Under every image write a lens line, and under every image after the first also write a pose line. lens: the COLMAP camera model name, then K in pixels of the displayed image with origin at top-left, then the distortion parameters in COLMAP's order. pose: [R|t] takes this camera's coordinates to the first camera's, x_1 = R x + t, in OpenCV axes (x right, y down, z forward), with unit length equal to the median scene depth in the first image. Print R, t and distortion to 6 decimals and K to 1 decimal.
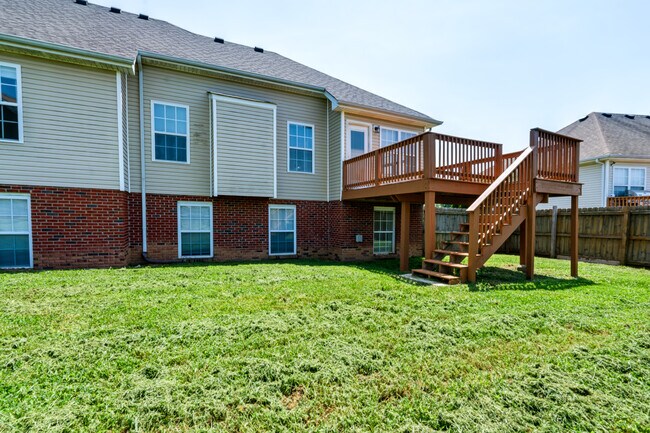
lens RADIAL K [[342.1, 0, 310.8], [0, 342.1, 216.5], [0, 0, 1]] dist [0.001035, 0.000617]
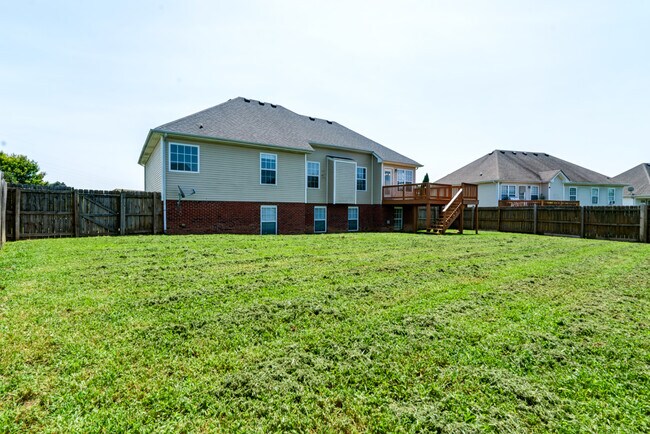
lens RADIAL K [[342.1, 0, 326.0], [0, 342.1, 208.8], [0, 0, 1]] dist [0.000279, 0.000109]
pose [[0.983796, -0.008939, 0.179067, -0.674642], [0.007547, 0.999936, 0.008455, -0.043919], [-0.179131, -0.006967, 0.983800, -1.101325]]
